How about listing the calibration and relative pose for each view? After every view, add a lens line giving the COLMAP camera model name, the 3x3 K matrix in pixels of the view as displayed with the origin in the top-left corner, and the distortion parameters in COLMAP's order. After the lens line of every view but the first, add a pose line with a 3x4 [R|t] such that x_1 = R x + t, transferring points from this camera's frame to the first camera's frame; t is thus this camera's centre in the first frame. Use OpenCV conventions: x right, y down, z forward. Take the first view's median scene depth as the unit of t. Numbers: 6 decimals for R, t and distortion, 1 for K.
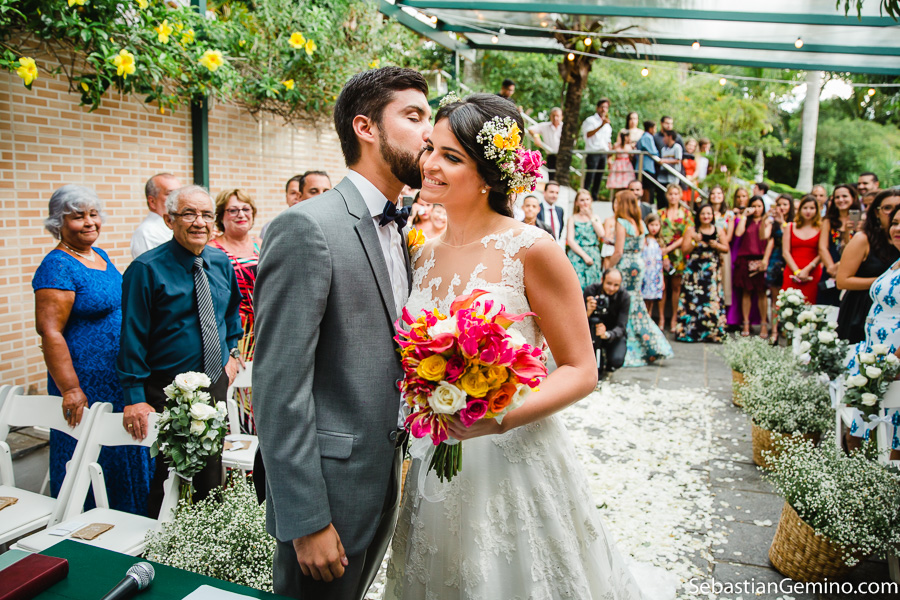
lens RADIAL K [[717.5, 0, 456.4], [0, 717.5, 283.9], [0, 0, 1]] dist [-0.103098, 0.113920]
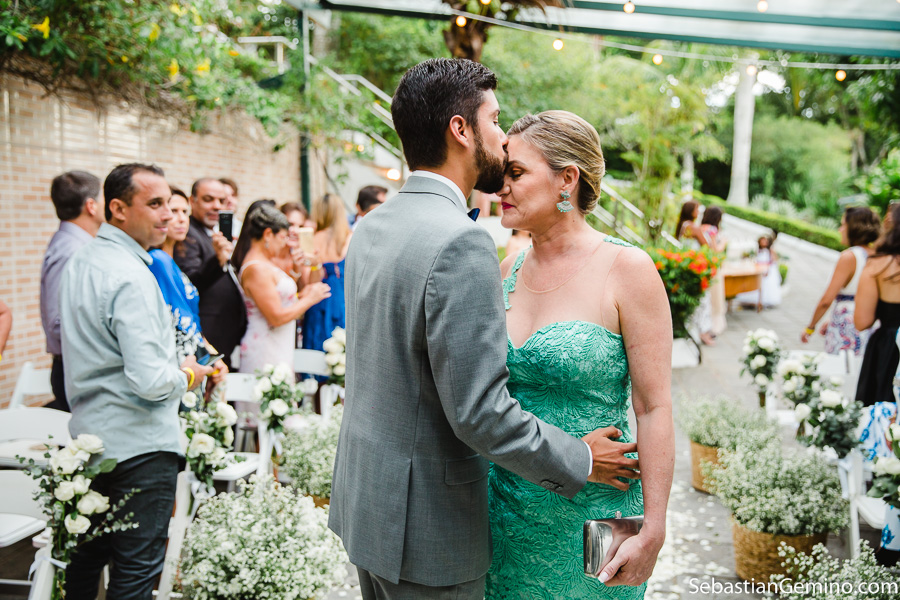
lens RADIAL K [[871.3, 0, 450.0], [0, 871.3, 300.0], [0, 0, 1]] dist [0.018771, 0.006268]
pose [[0.986355, -0.013112, 0.164110, -0.004124], [0.017106, 0.999590, -0.022948, -0.006667], [-0.163742, 0.025442, 0.986175, 0.100932]]
